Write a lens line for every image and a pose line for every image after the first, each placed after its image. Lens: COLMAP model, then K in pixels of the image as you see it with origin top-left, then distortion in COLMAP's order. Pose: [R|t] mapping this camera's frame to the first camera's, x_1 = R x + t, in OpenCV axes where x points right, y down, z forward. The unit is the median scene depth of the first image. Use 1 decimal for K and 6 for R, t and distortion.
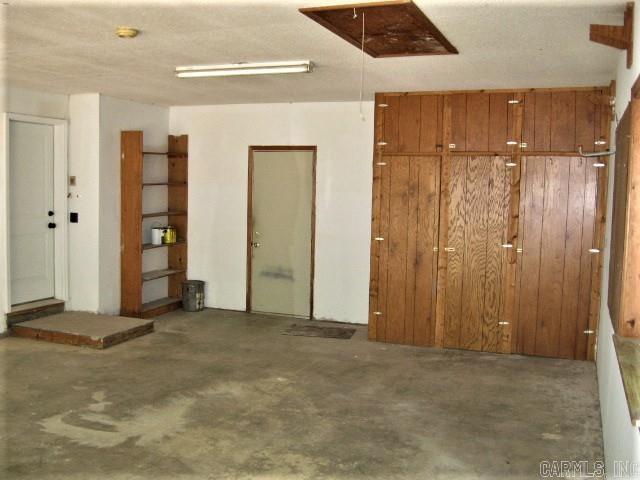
lens RADIAL K [[681.5, 0, 320.0], [0, 681.5, 240.0], [0, 0, 1]] dist [-0.119673, 0.003392]
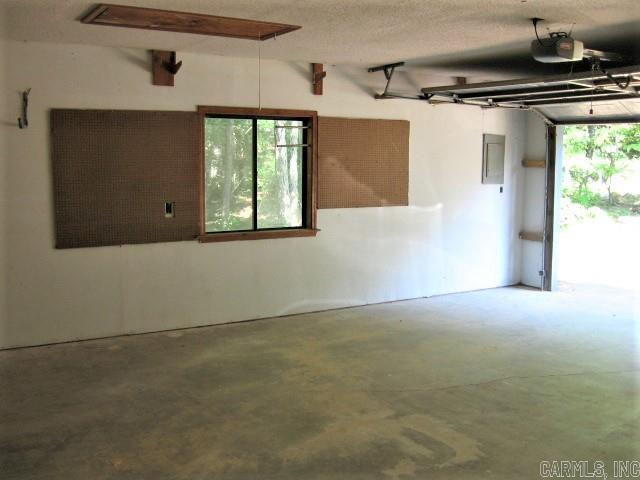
lens RADIAL K [[681.5, 0, 320.0], [0, 681.5, 240.0], [0, 0, 1]] dist [-0.119673, 0.003392]
pose [[-0.799596, -0.097133, 0.592631, -0.722957], [0.022693, 0.981241, 0.191445, -0.153828], [-0.600110, 0.166527, -0.782392, 1.709611]]
